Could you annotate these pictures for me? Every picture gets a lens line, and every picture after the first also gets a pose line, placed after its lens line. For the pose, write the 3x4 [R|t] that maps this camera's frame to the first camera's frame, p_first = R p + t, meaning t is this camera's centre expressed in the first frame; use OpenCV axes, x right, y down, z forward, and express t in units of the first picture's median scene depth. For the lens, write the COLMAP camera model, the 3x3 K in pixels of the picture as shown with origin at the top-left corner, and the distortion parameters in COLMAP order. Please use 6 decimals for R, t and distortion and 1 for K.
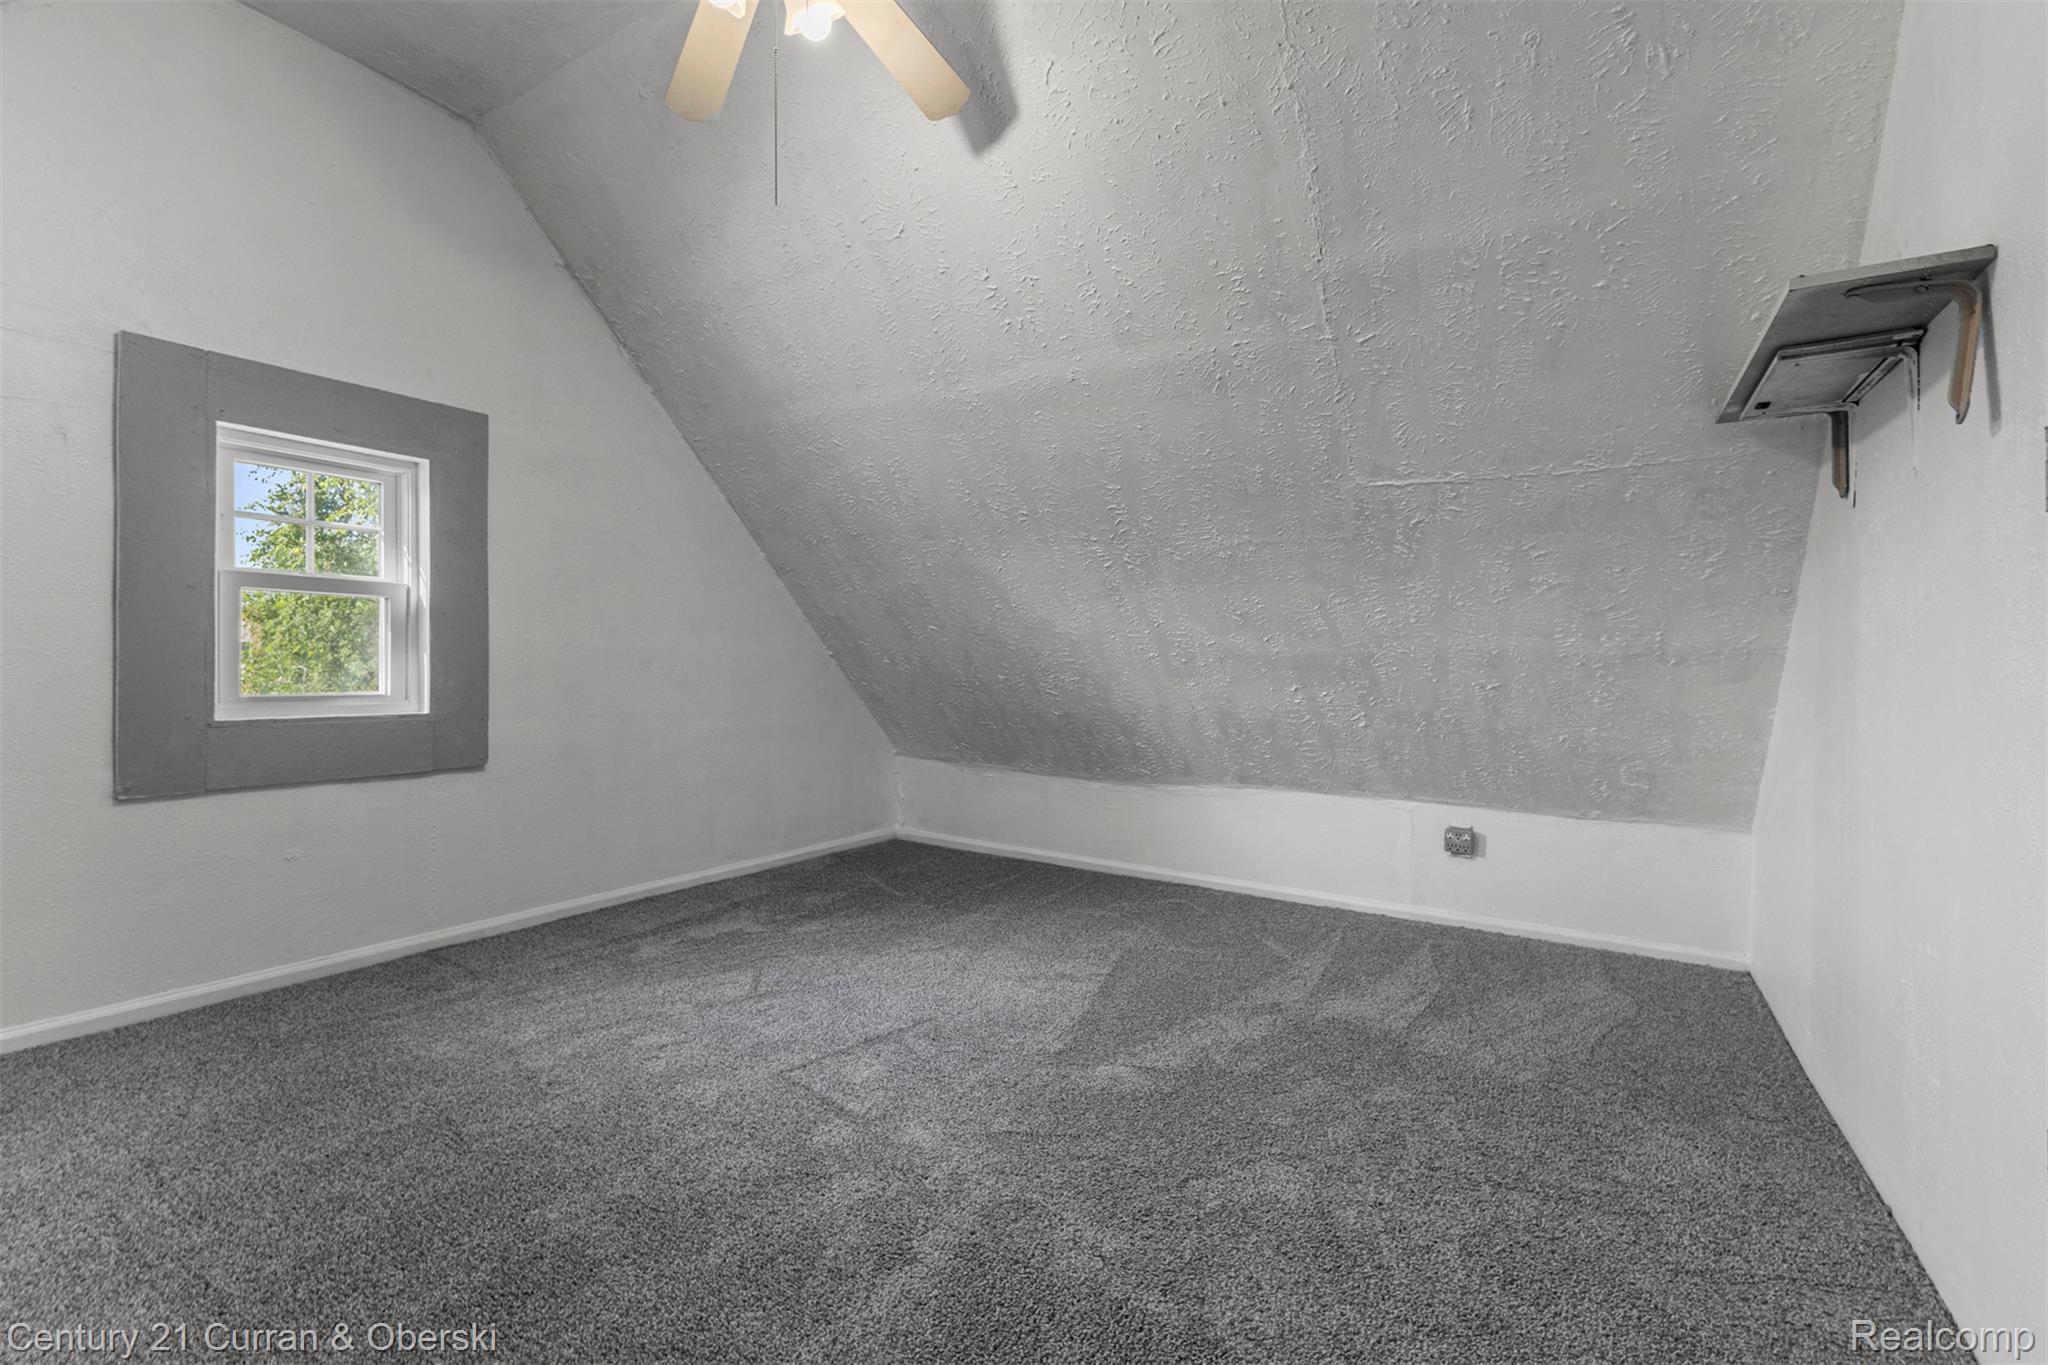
lens RADIAL K [[884.6, 0, 1061.7], [0, 884.6, 677.5], [0, 0, 1]] dist [0.008924, -0.001574]
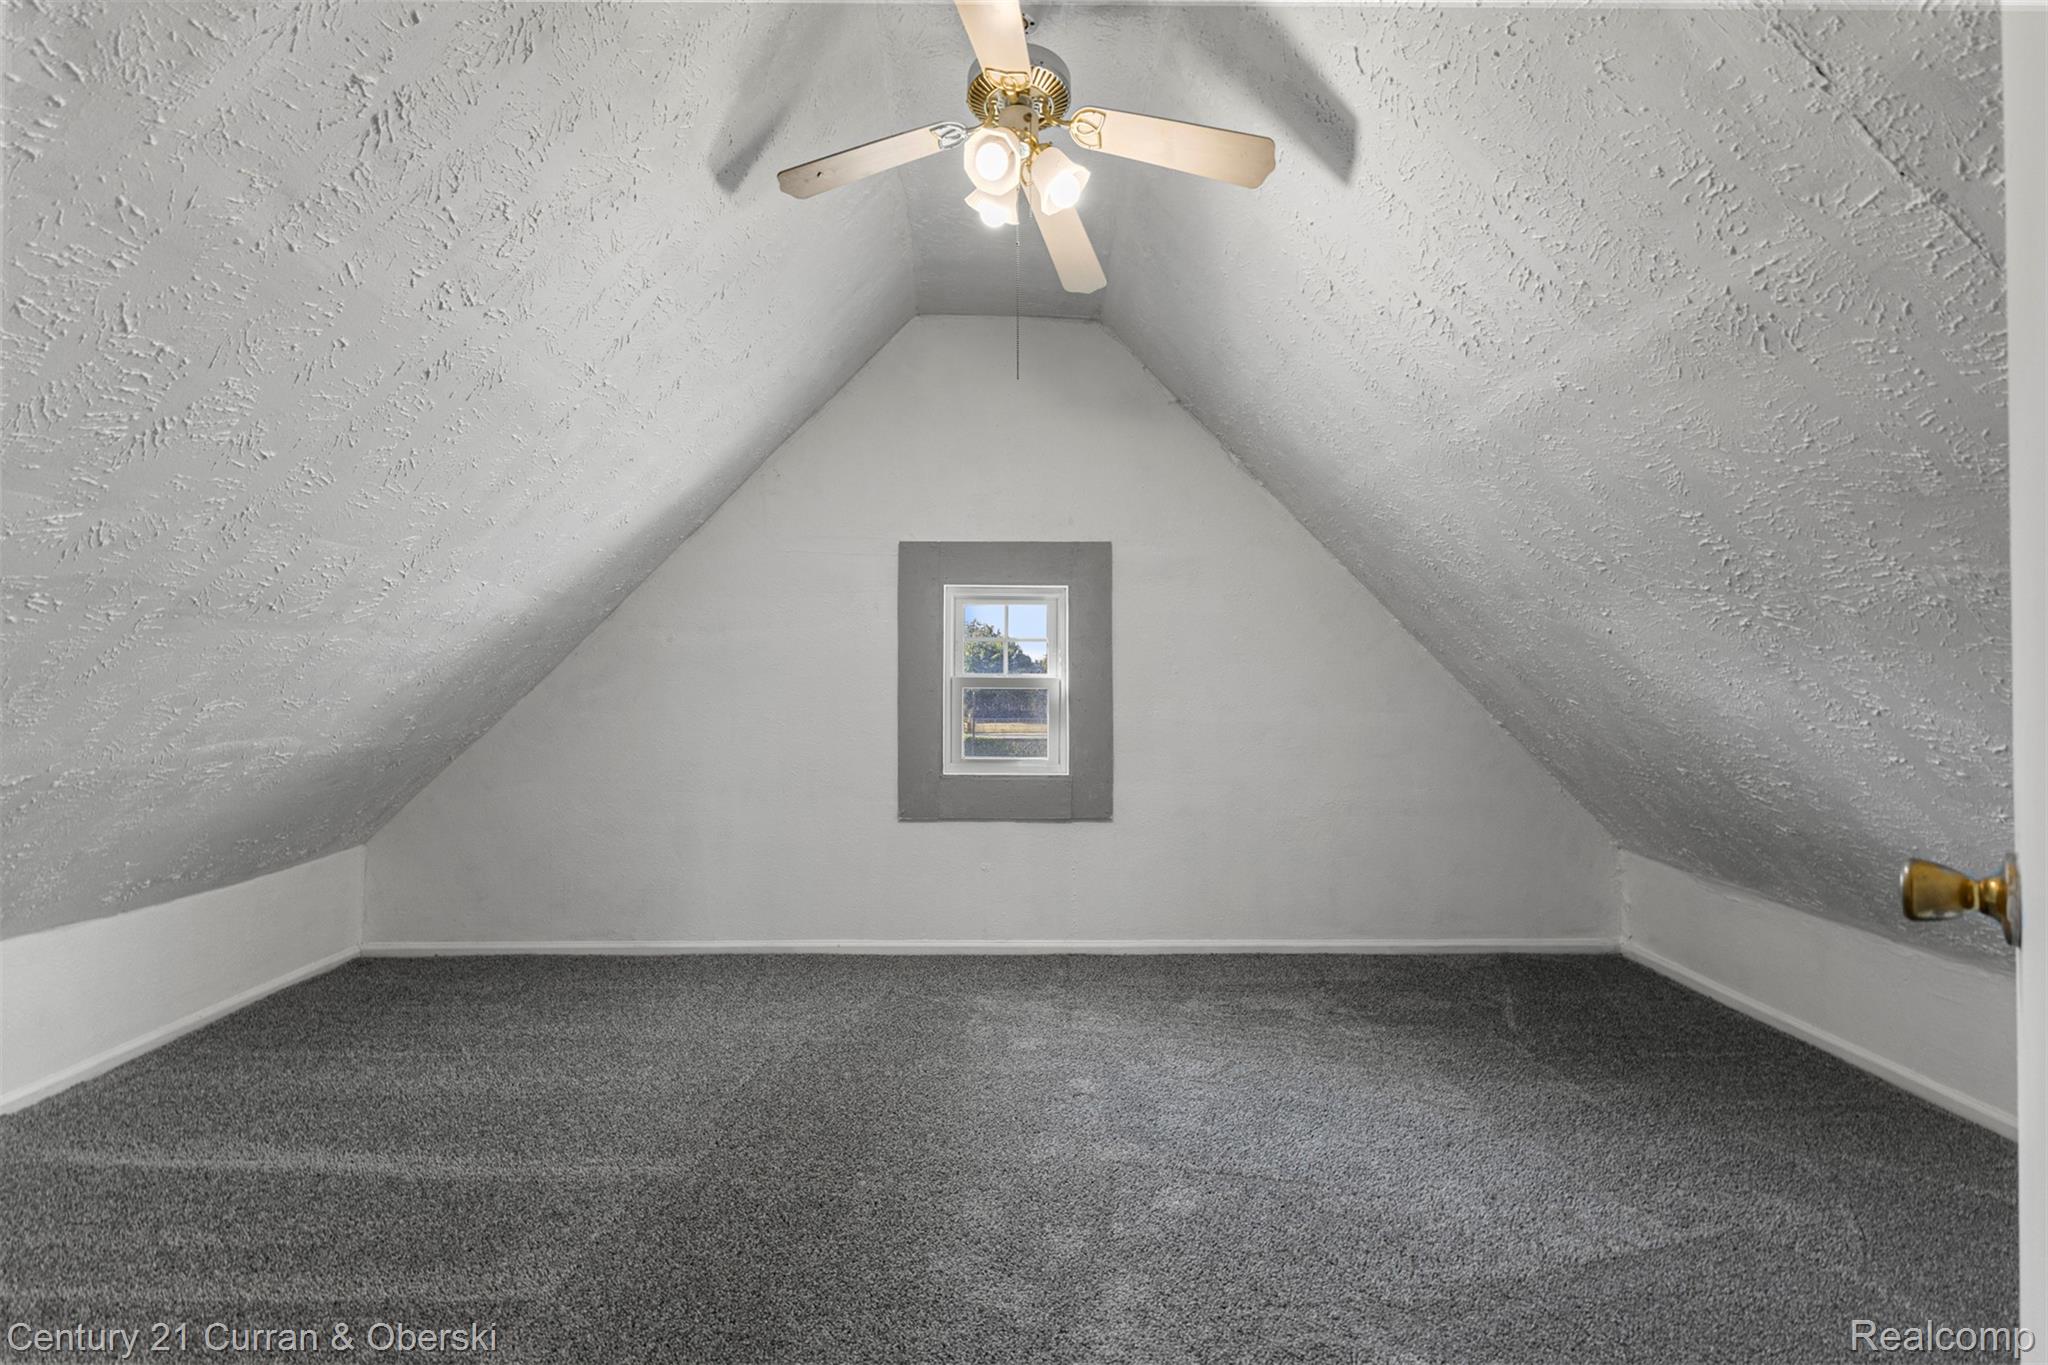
lens RADIAL K [[884.6, 0, 1058.9], [0, 884.6, 685.3], [0, 0, 1]] dist [0.008924, -0.001574]
pose [[0.543299, -0.000565, -0.839539, 0.369074], [-0.015448, 0.999824, -0.010670, -0.075141], [0.839397, 0.018766, 0.543195, 0.250825]]
